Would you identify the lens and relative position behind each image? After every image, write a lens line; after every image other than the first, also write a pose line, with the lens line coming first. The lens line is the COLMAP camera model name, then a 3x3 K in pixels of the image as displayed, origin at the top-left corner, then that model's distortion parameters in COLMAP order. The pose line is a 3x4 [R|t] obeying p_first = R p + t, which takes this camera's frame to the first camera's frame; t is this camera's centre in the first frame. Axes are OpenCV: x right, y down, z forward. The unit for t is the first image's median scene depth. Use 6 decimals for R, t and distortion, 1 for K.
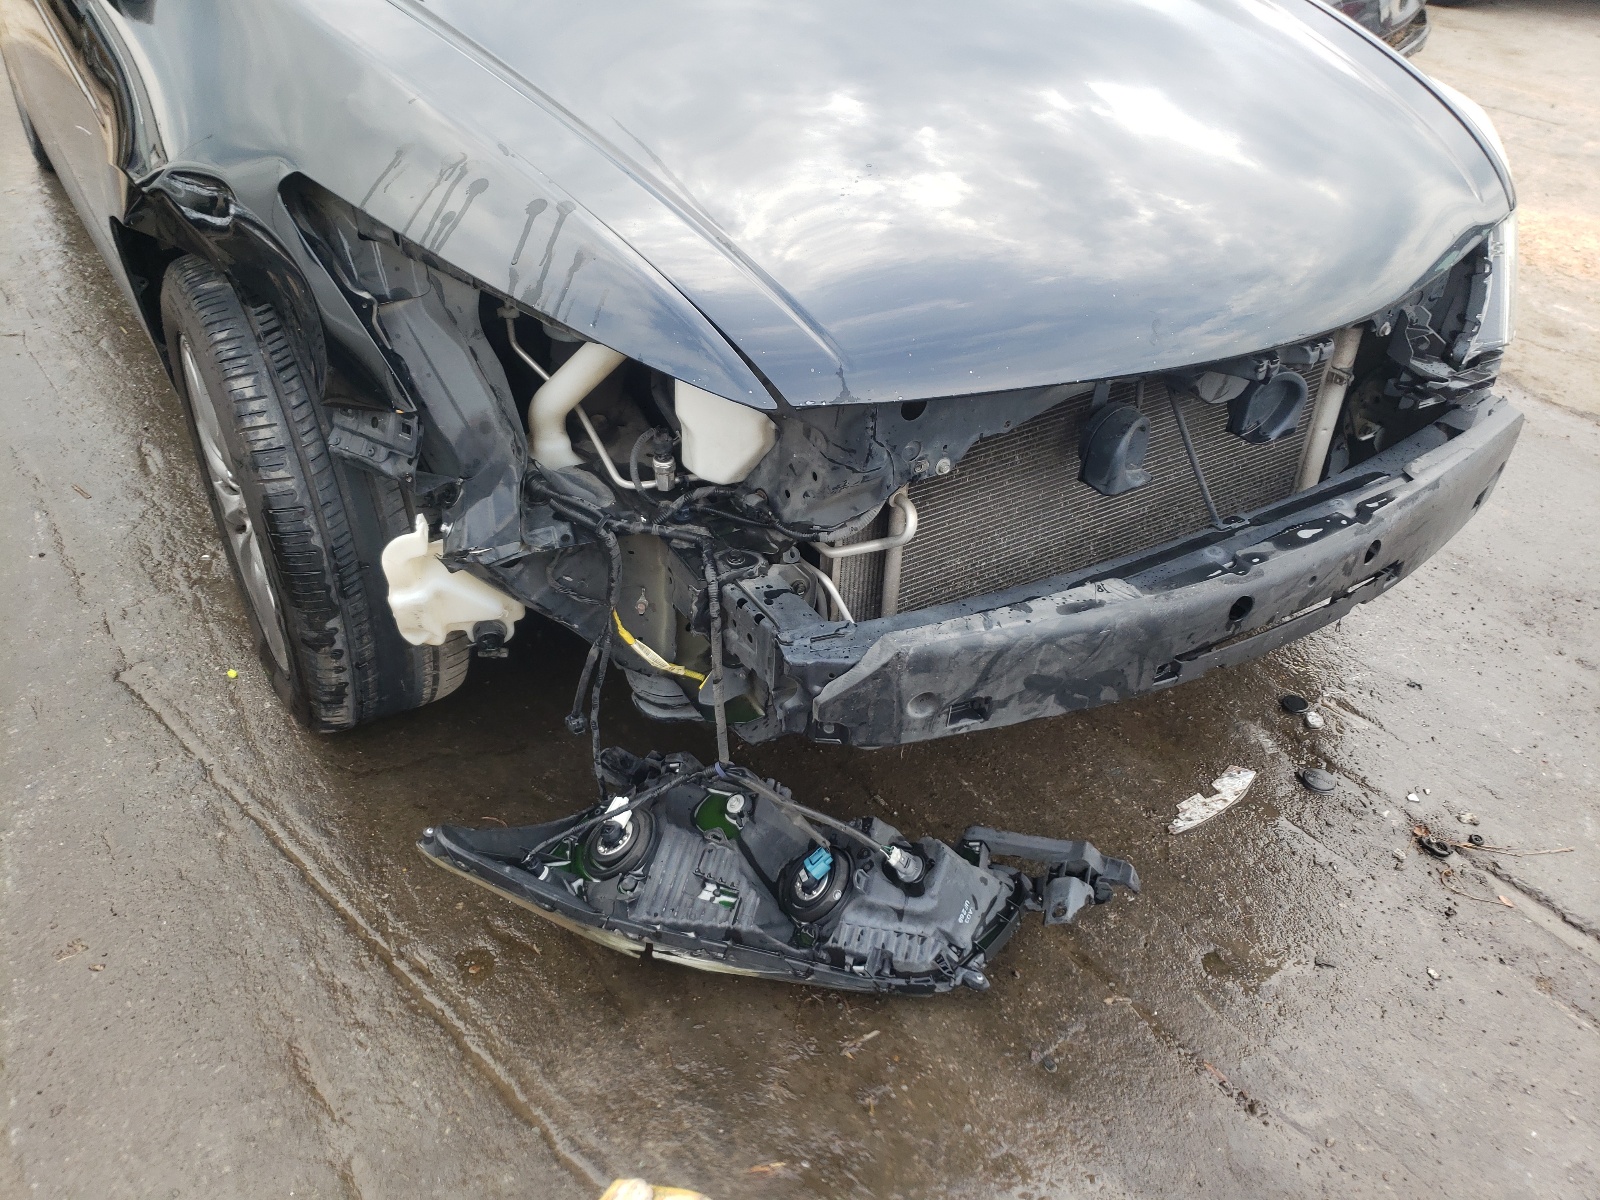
lens RADIAL K [[1223.9, 0, 800.0], [0, 1223.9, 600.0], [0, 0, 1]] dist [0.050971, -0.048981]
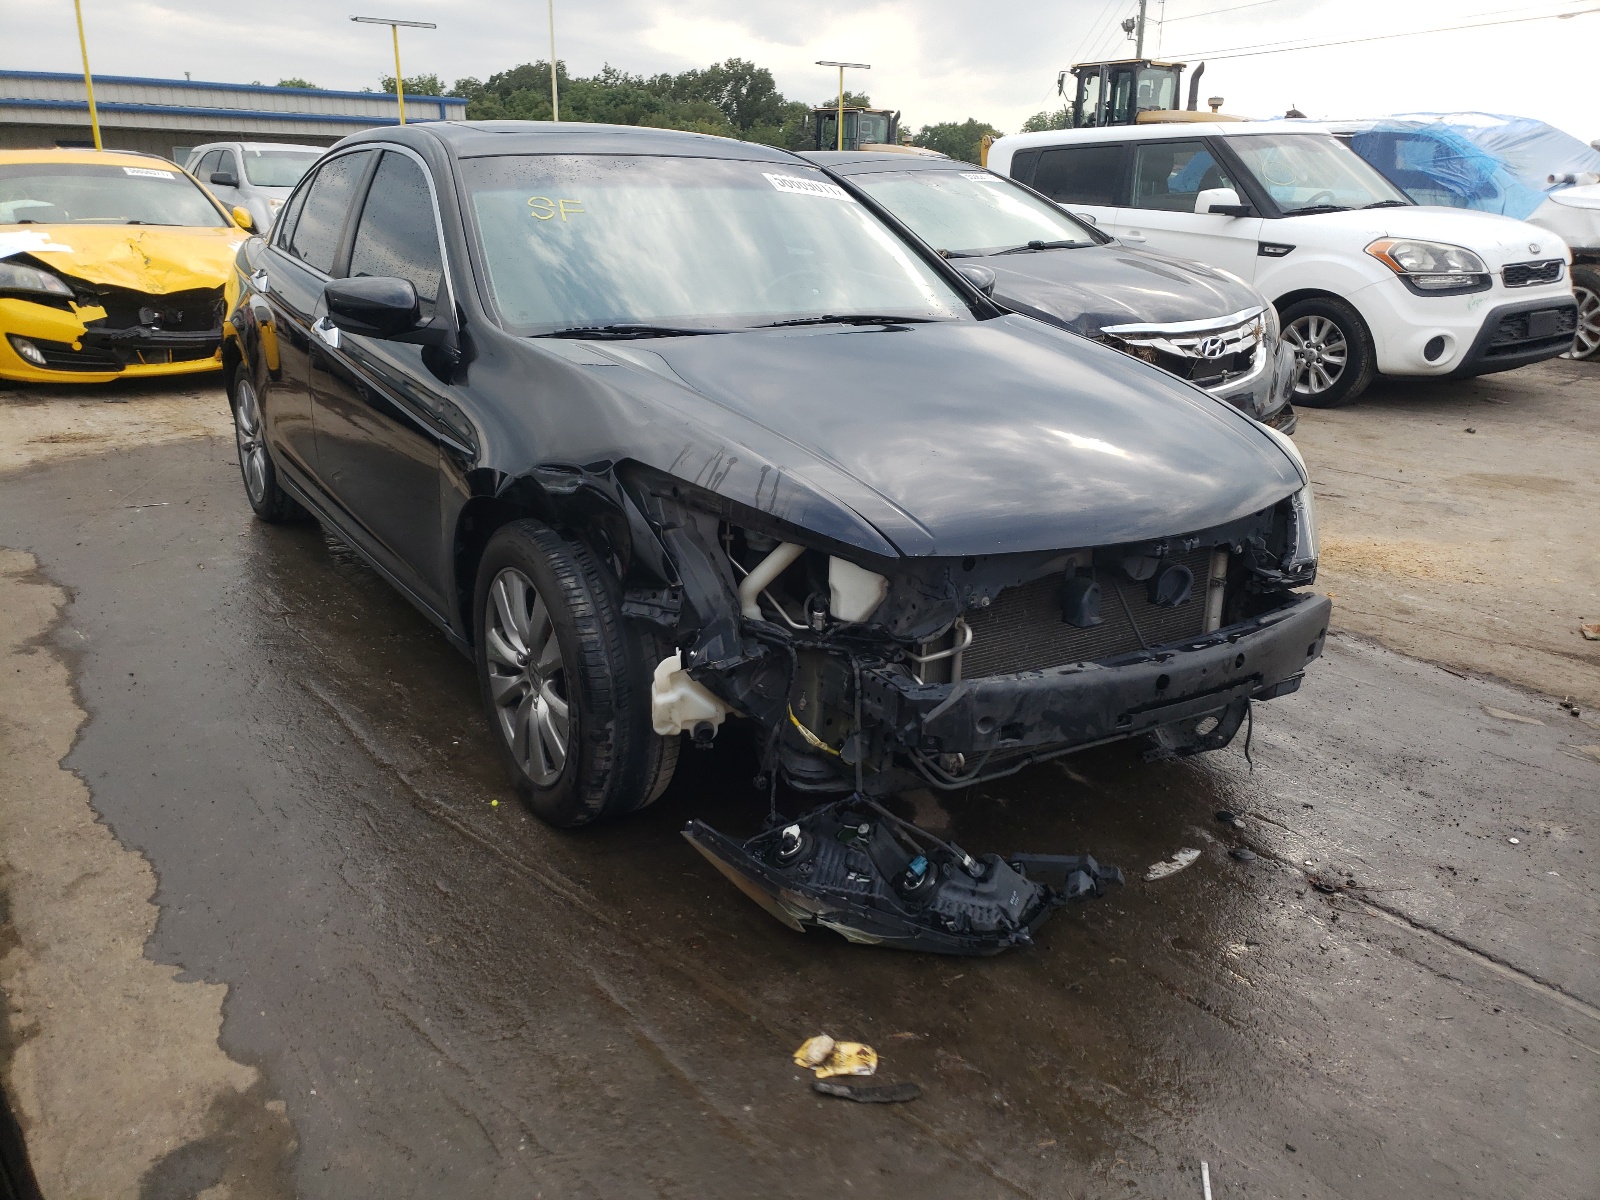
lens RADIAL K [[1182.7, 0, 800.0], [0, 1182.7, 600.0], [0, 0, 1]] dist [-0.001456, -0.005783]
pose [[0.999723, -0.020571, 0.011468, -0.149698], [0.023059, 0.954050, -0.298758, 0.346081], [-0.004795, 0.298940, 0.954260, -0.551819]]
